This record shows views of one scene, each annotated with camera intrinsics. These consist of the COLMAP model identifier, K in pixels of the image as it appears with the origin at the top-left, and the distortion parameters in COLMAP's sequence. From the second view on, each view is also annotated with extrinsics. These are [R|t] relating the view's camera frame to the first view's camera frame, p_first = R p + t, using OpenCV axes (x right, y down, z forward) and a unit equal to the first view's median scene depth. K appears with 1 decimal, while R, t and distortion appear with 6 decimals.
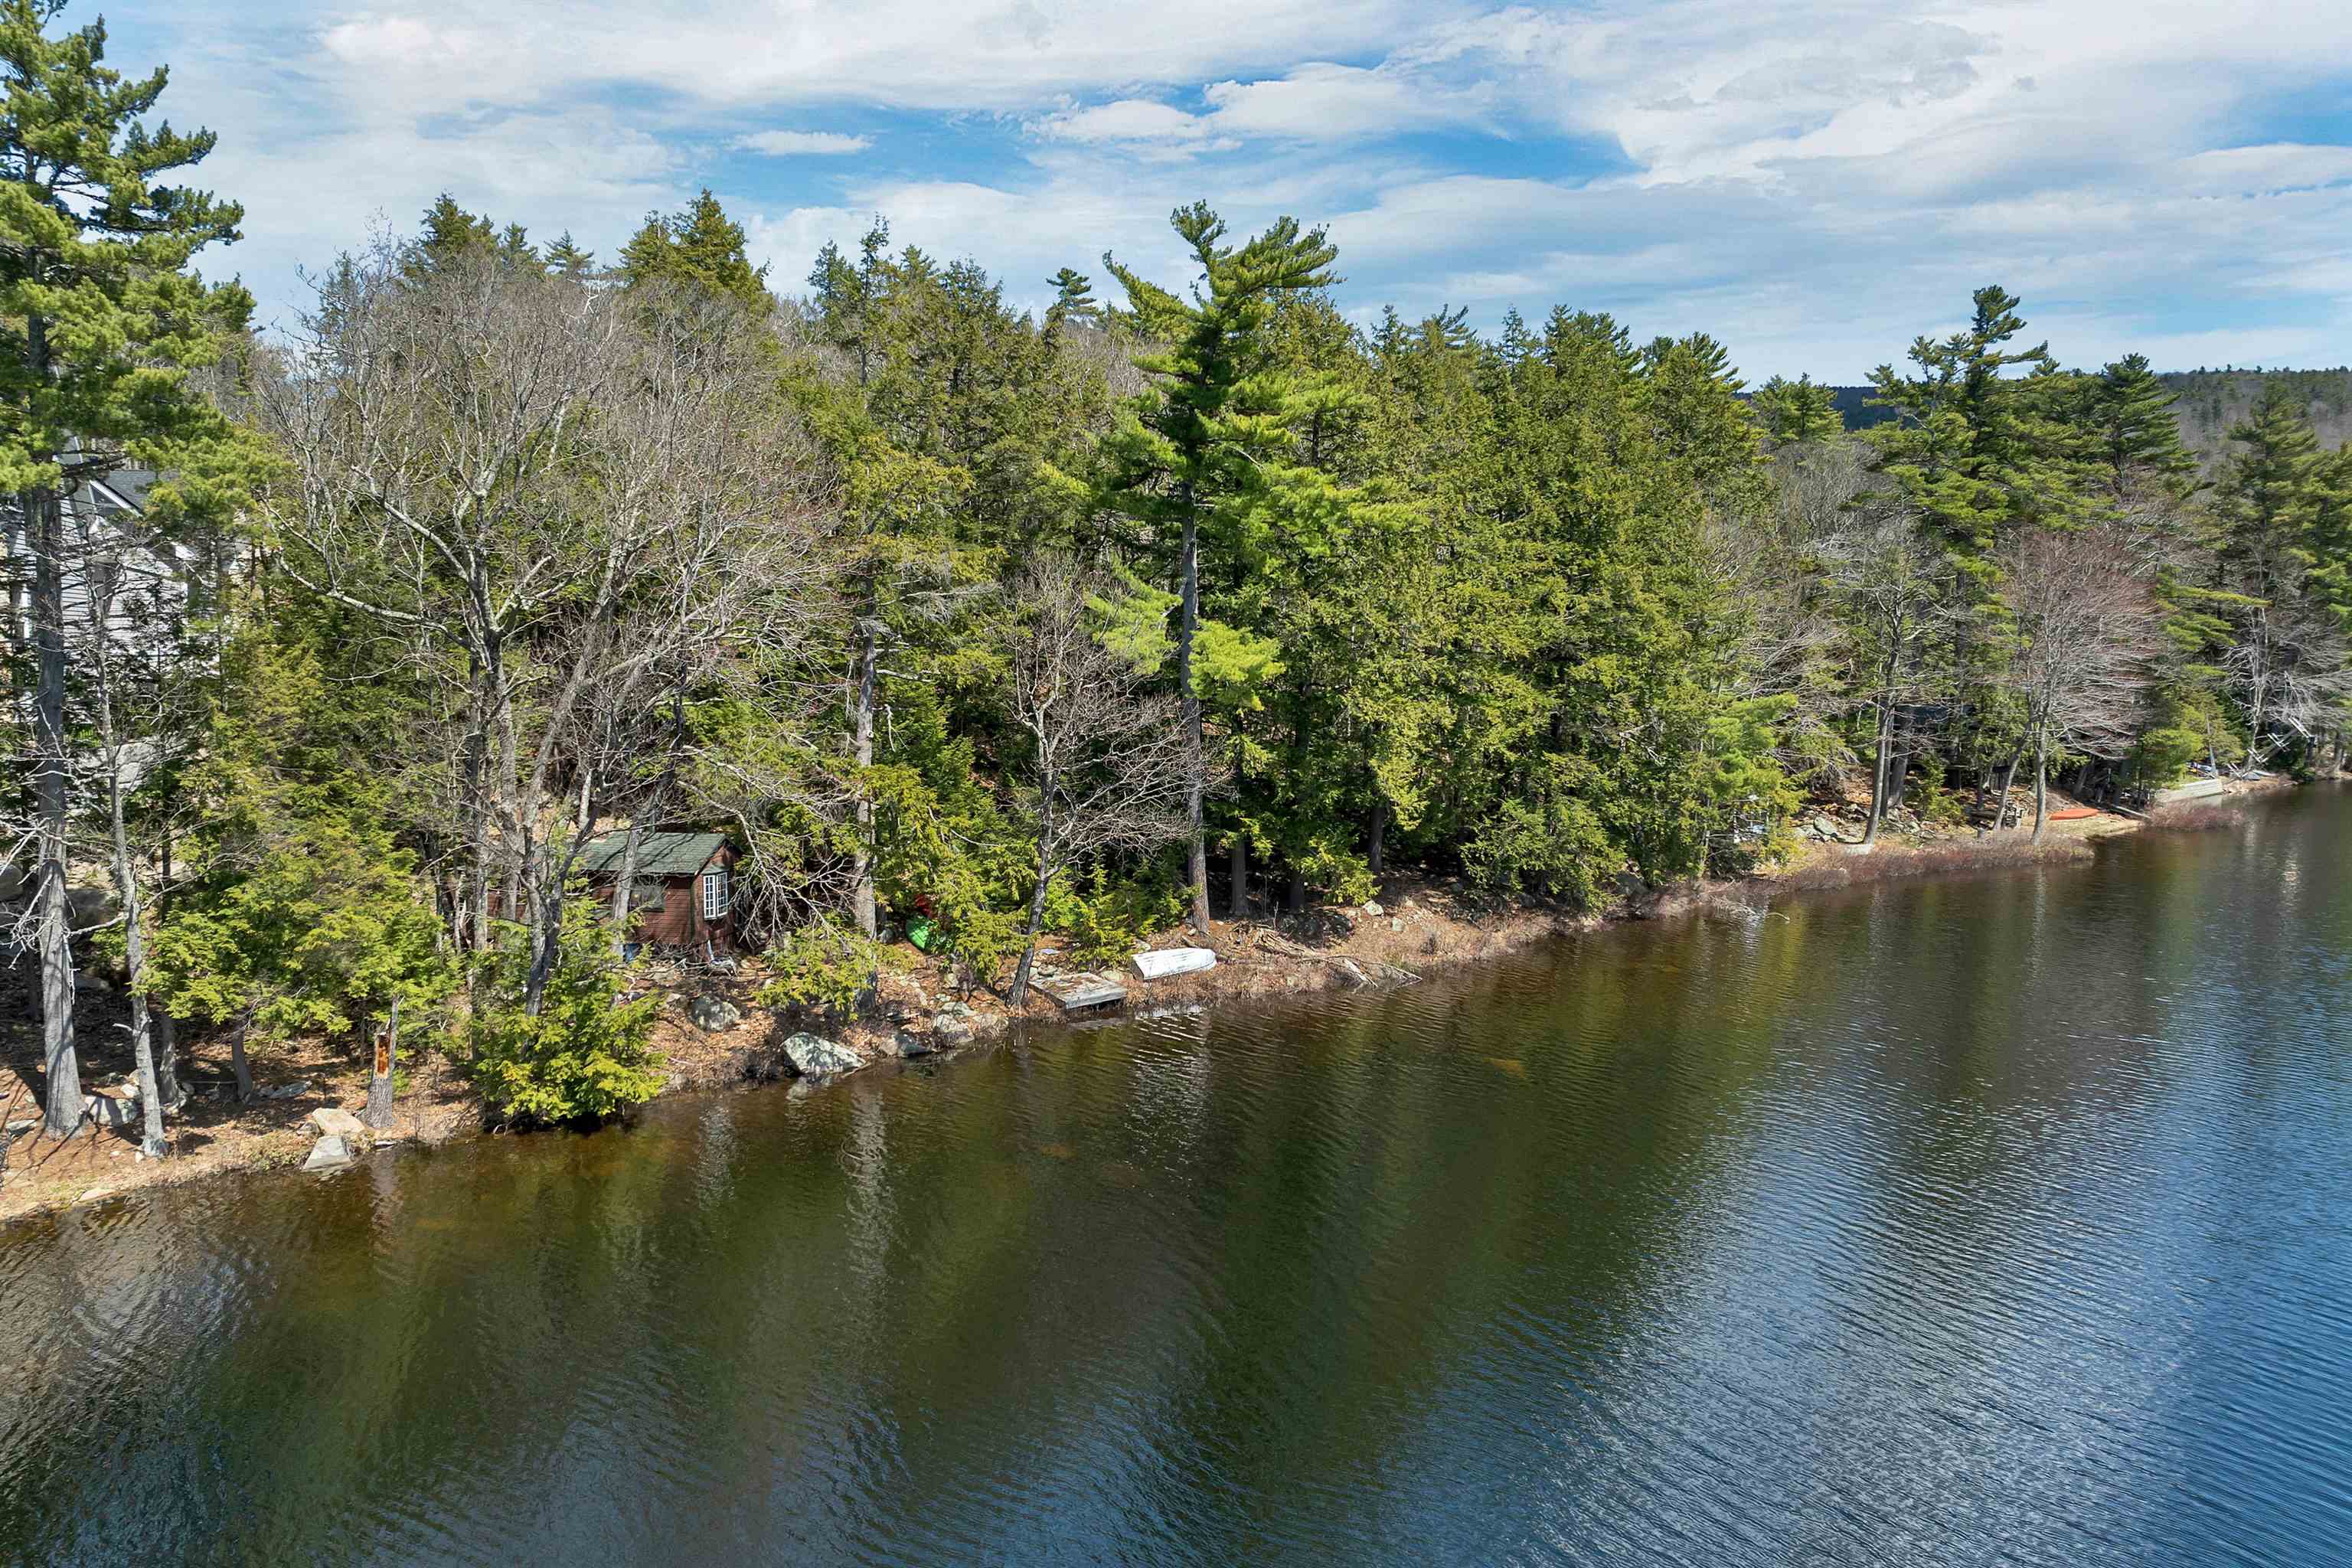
lens RADIAL K [[1715.8, 0, 1175.1], [0, 1715.8, 793.2], [0, 0, 1]] dist [-0.030105, -0.000422]
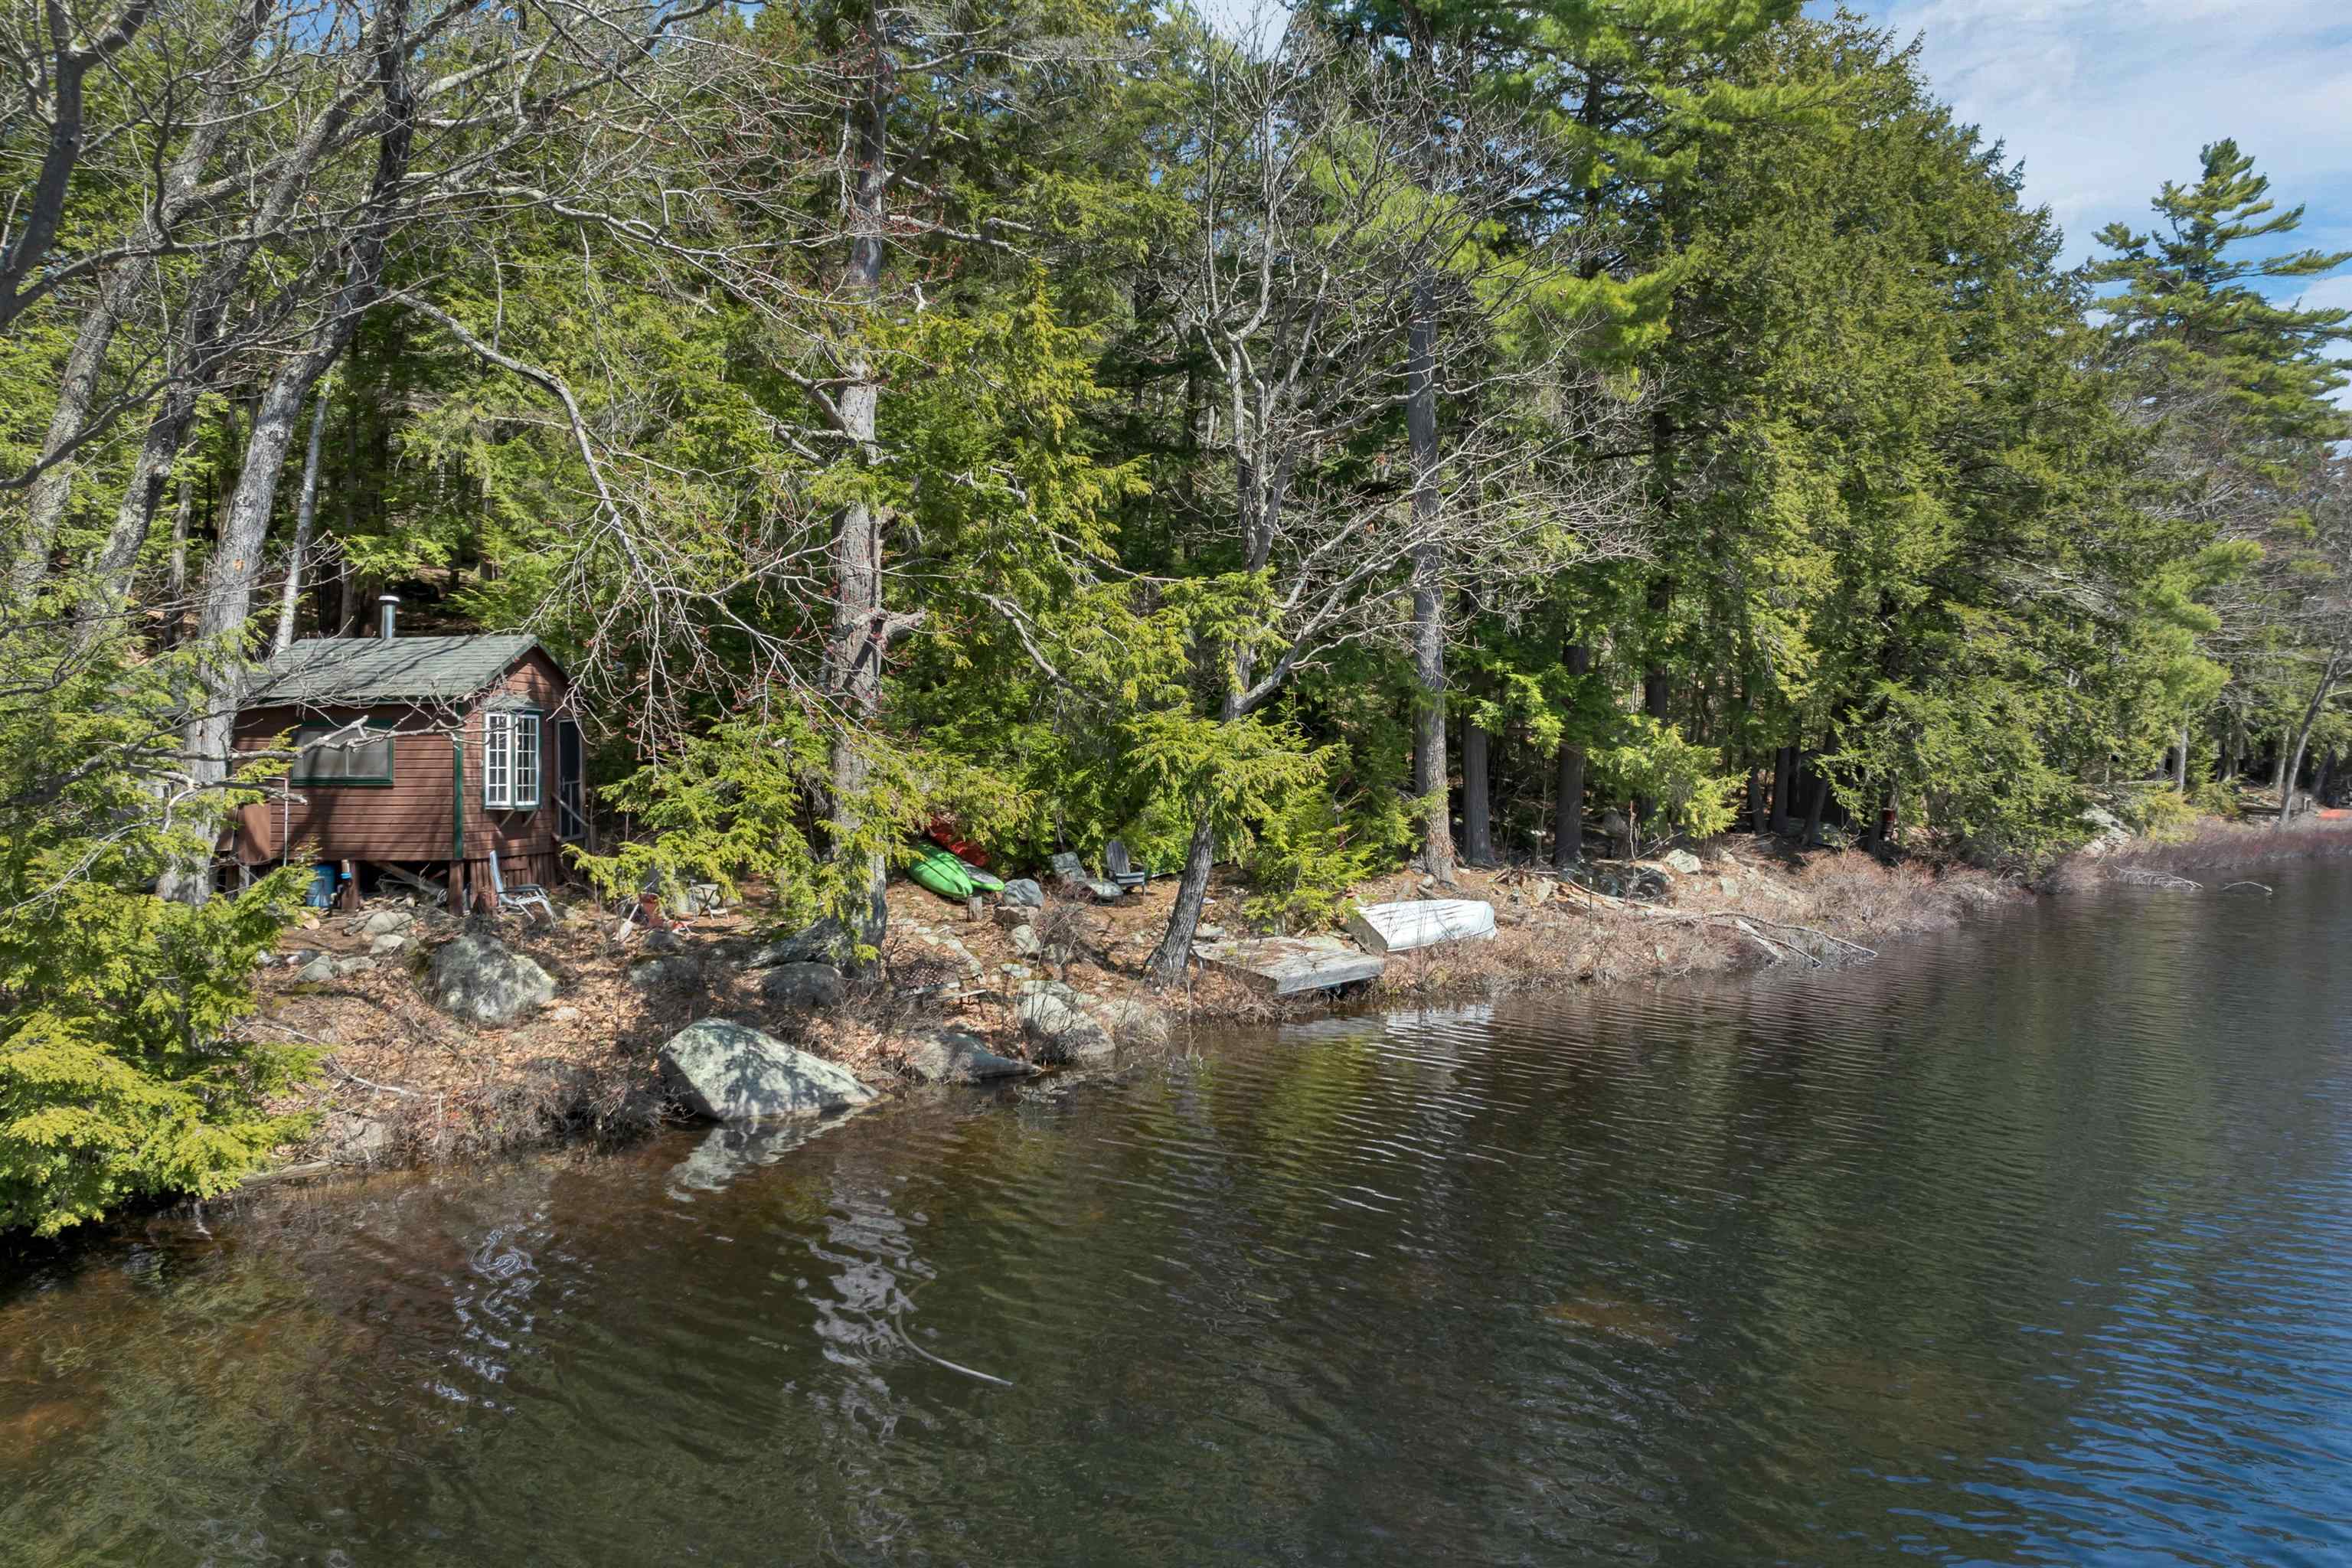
lens RADIAL K [[1715.8, 0, 1177.9], [0, 1715.8, 767.6], [0, 0, 1]] dist [-0.030105, -0.000422]
pose [[0.996477, -0.002913, 0.083816, -0.137097], [0.010500, 0.995867, -0.090215, 0.112532], [-0.083207, 0.090777, 0.992389, 0.565680]]
